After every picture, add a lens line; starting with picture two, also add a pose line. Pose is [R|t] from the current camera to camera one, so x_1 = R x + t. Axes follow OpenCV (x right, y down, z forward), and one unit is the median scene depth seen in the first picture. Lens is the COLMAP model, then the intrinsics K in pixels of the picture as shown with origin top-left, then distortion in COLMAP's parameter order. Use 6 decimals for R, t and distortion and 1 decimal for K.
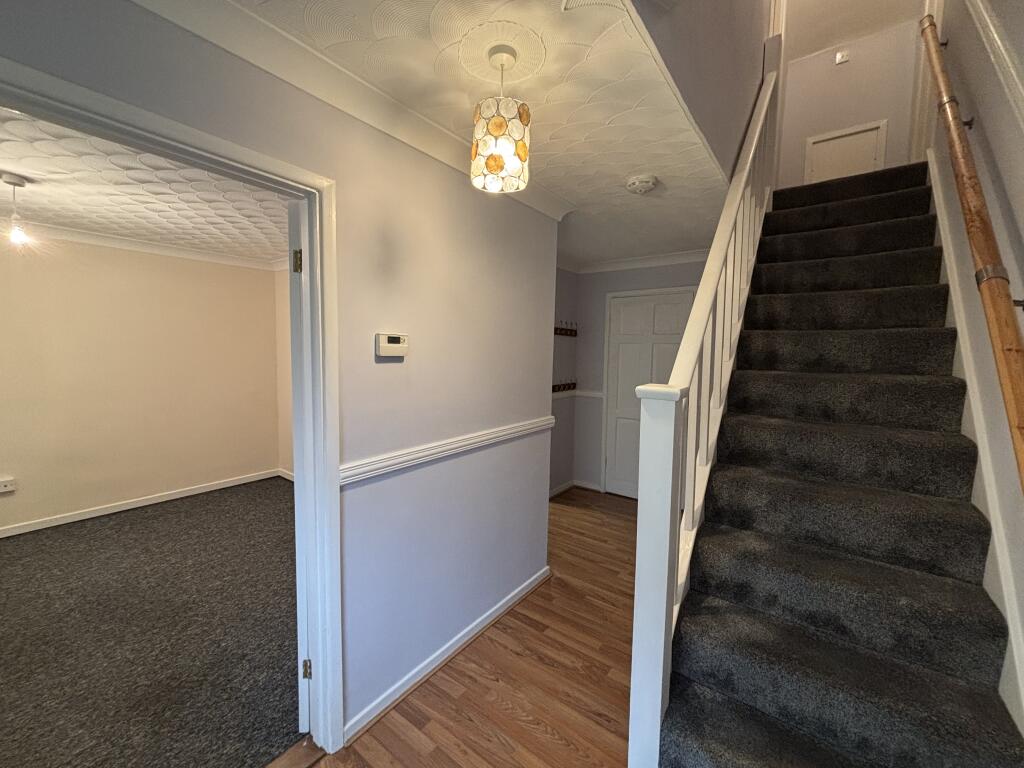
lens RADIAL K [[411.5, 0, 507.4], [0, 411.5, 378.5], [0, 0, 1]] dist [-0.001090, -0.000287]
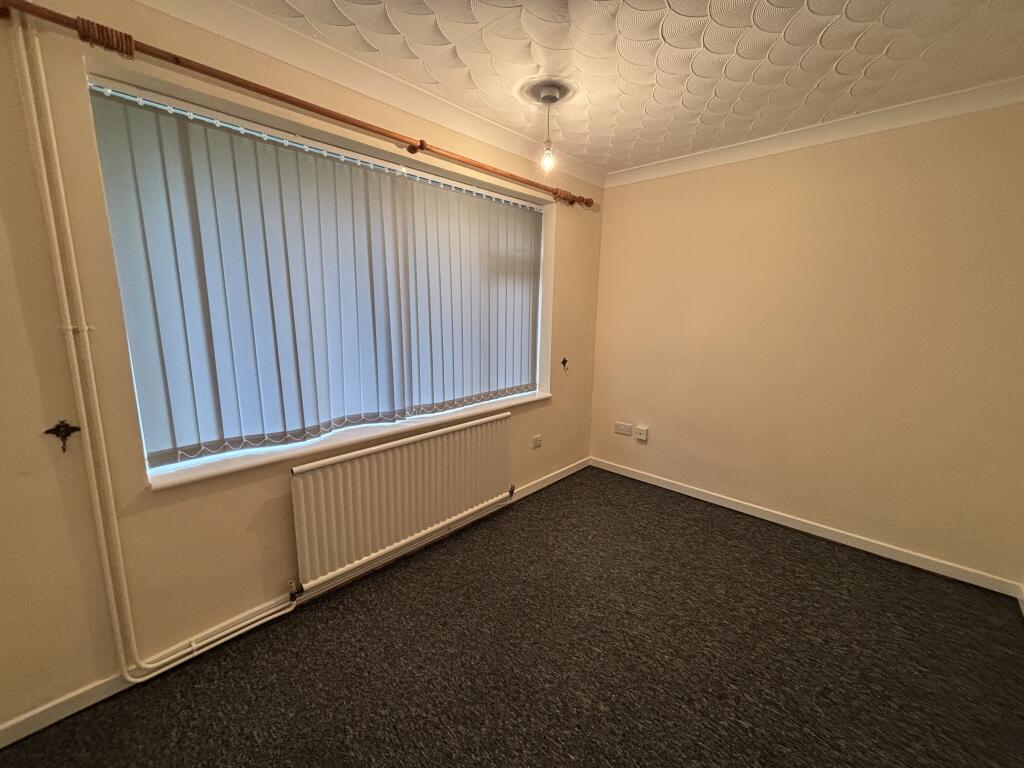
lens RADIAL K [[413.7, 0, 510.2], [0, 413.7, 382.4], [0, 0, 1]] dist [0.000425, 0.000087]
pose [[-0.120234, 0.163991, -0.979107, -0.173431], [-0.077755, 0.981676, 0.173970, -0.023224], [0.989696, 0.097048, -0.105280, 0.778736]]
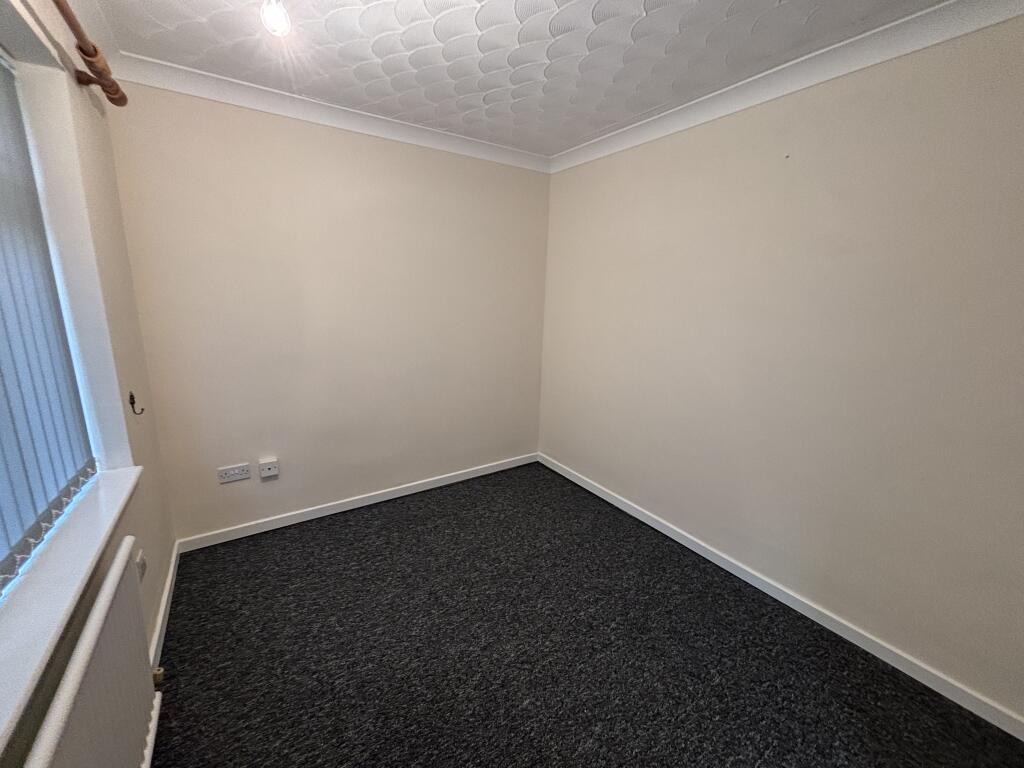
lens RADIAL K [[413.7, 0, 510.2], [0, 413.7, 382.4], [0, 0, 1]] dist [0.000425, 0.000087]
pose [[0.940863, 0.077343, -0.329840, -0.564873], [-0.030901, 0.989125, 0.143792, -0.021302], [0.337375, -0.125096, 0.933022, 0.456919]]
